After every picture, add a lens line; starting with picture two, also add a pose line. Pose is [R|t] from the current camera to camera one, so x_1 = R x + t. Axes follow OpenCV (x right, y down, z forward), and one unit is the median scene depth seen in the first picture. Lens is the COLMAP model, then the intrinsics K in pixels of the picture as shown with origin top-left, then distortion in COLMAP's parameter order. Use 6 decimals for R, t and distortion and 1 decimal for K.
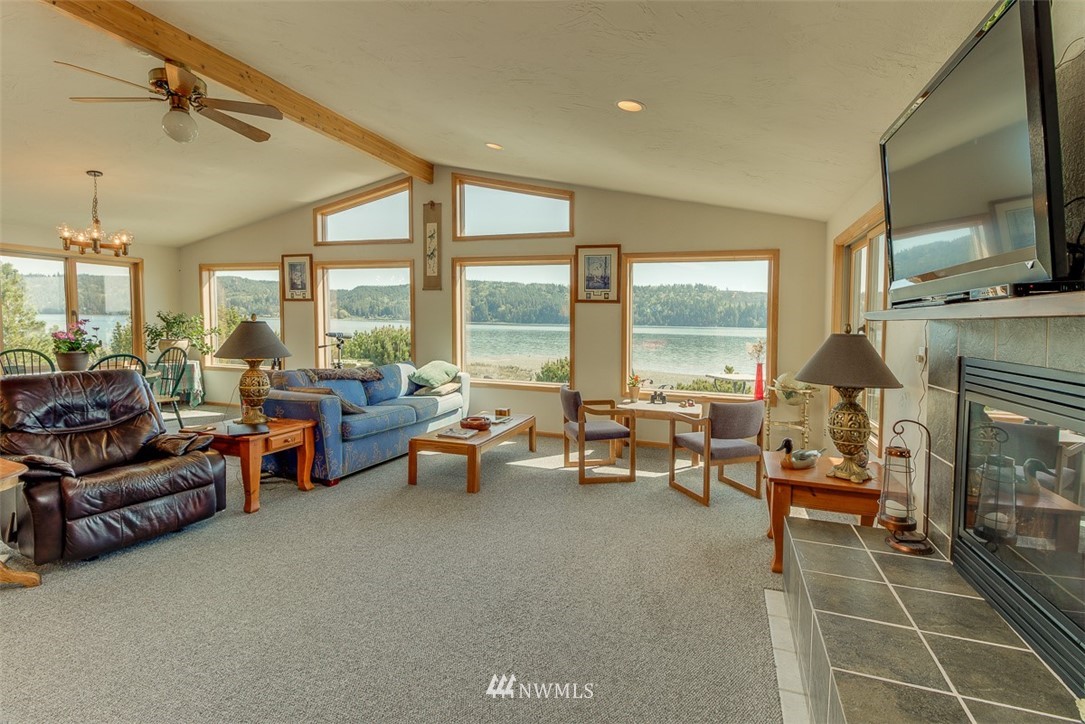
lens RADIAL K [[508.5, 0, 553.3], [0, 508.5, 348.2], [0, 0, 1]] dist [0.001677, -0.000088]
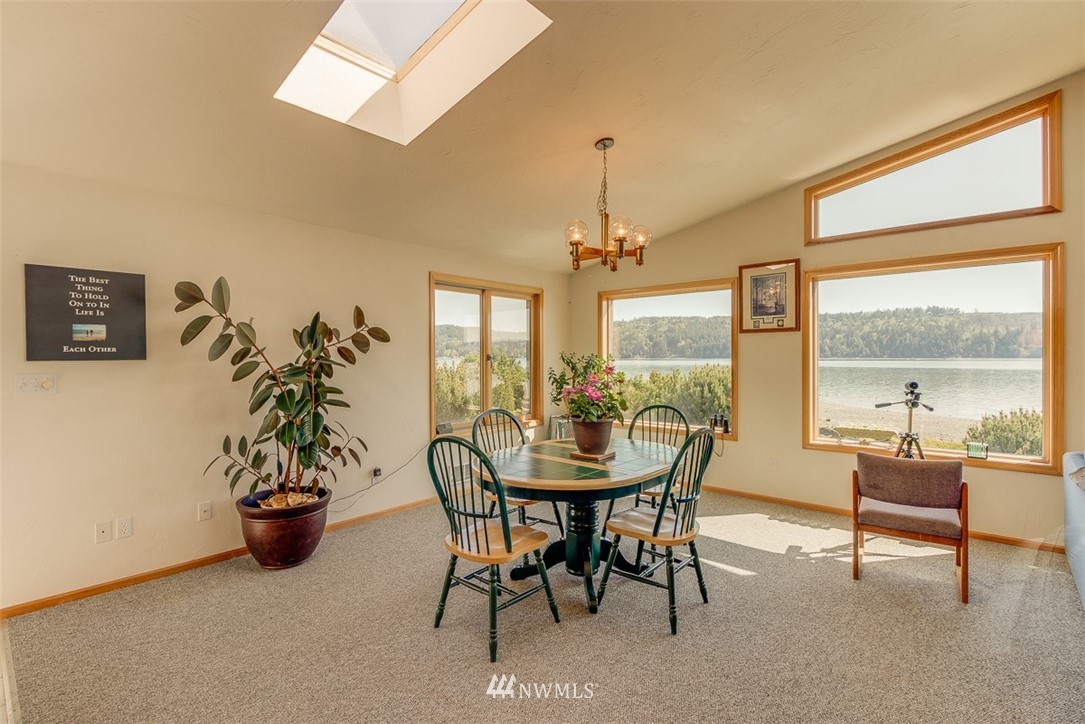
lens RADIAL K [[504.5, 0, 527.7], [0, 504.5, 358.6], [0, 0, 1]] dist [-0.000180, -0.000880]
pose [[0.921300, -0.020434, -0.388315, -0.596290], [0.000331, 0.998659, -0.051767, -0.026377], [0.388852, 0.047564, 0.920071, 0.301471]]
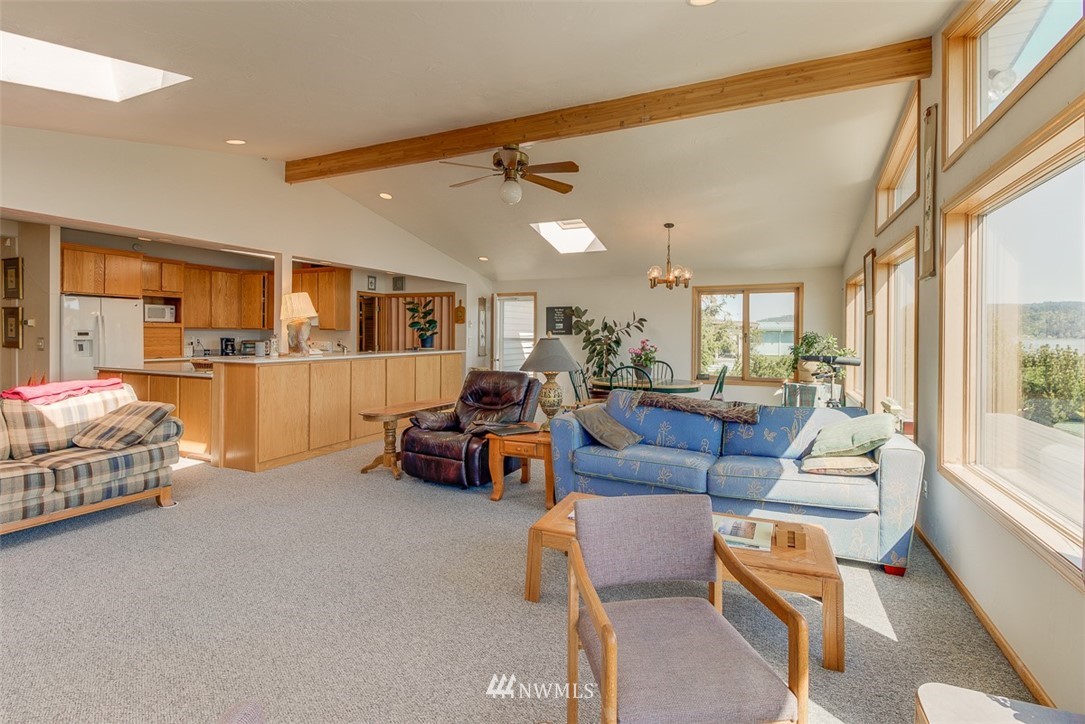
lens RADIAL K [[497.2, 0, 545.3], [0, 497.2, 335.8], [0, 0, 1]] dist [0.000042, -0.000161]
pose [[-0.091650, -0.017547, -0.995637, 0.294396], [-0.056399, 0.998331, -0.012403, -0.025648], [0.994193, 0.055016, -0.092487, 0.657982]]
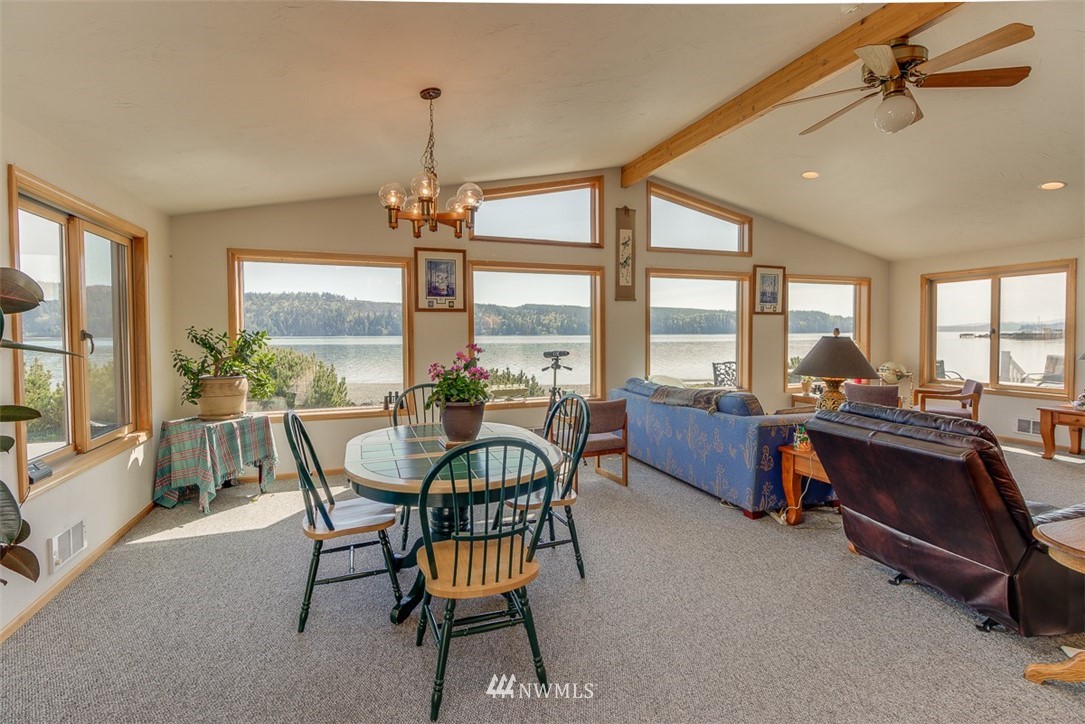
lens RADIAL K [[497.3, 0, 539.9], [0, 497.3, 347.6], [0, 0, 1]] dist [0.008788, -0.000634]
pose [[0.776133, -0.041675, 0.629191, -0.941423], [0.052844, 0.998602, 0.000958, -0.037594], [-0.628351, 0.032506, 0.777250, 0.390778]]
